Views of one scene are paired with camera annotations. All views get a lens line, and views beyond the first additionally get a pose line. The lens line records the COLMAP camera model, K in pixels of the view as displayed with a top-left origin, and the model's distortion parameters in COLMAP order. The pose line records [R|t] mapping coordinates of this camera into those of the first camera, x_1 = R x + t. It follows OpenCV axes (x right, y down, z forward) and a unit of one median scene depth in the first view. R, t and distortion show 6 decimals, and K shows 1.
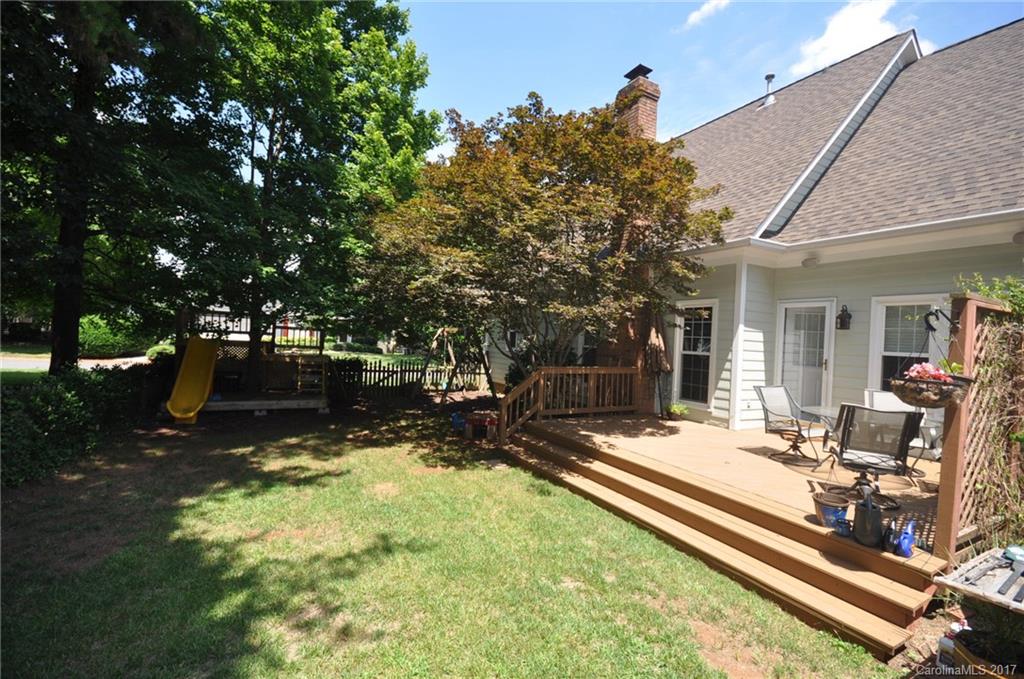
lens RADIAL K [[443.6, 0, 512.0], [0, 443.6, 339.5], [0, 0, 1]] dist [0.001188, -0.008607]
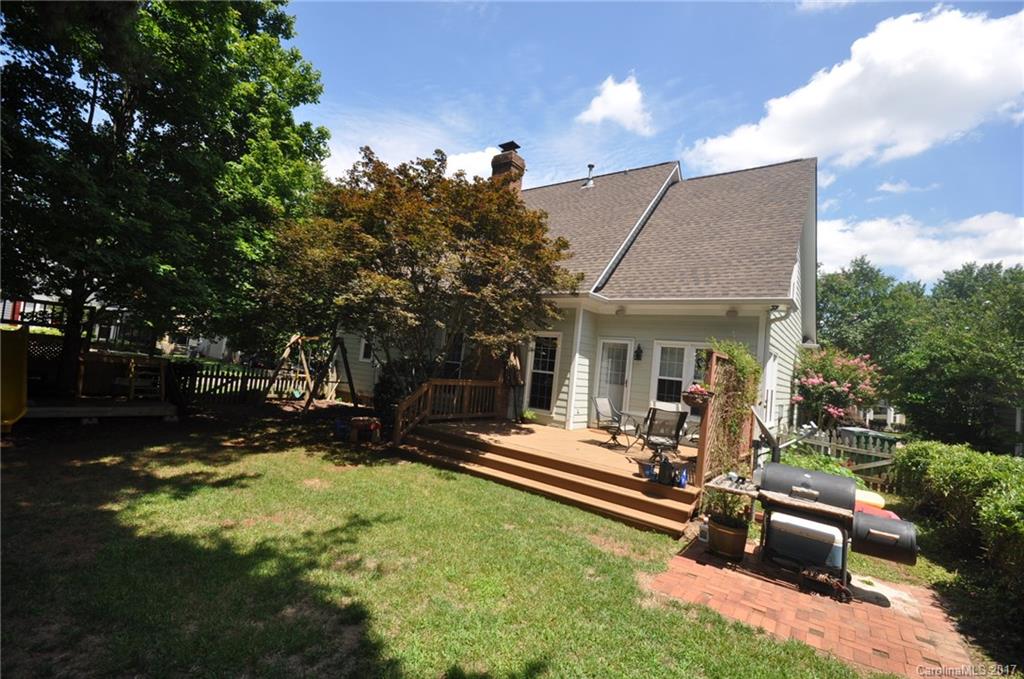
lens RADIAL K [[448.1, 0, 511.5], [0, 448.1, 337.2], [0, 0, 1]] dist [-0.000510, 0.000314]
pose [[0.905523, 0.071104, 0.418298, -0.256659], [-0.057441, 0.997326, -0.045183, -0.007139], [-0.420392, 0.016887, 0.907186, -0.181715]]
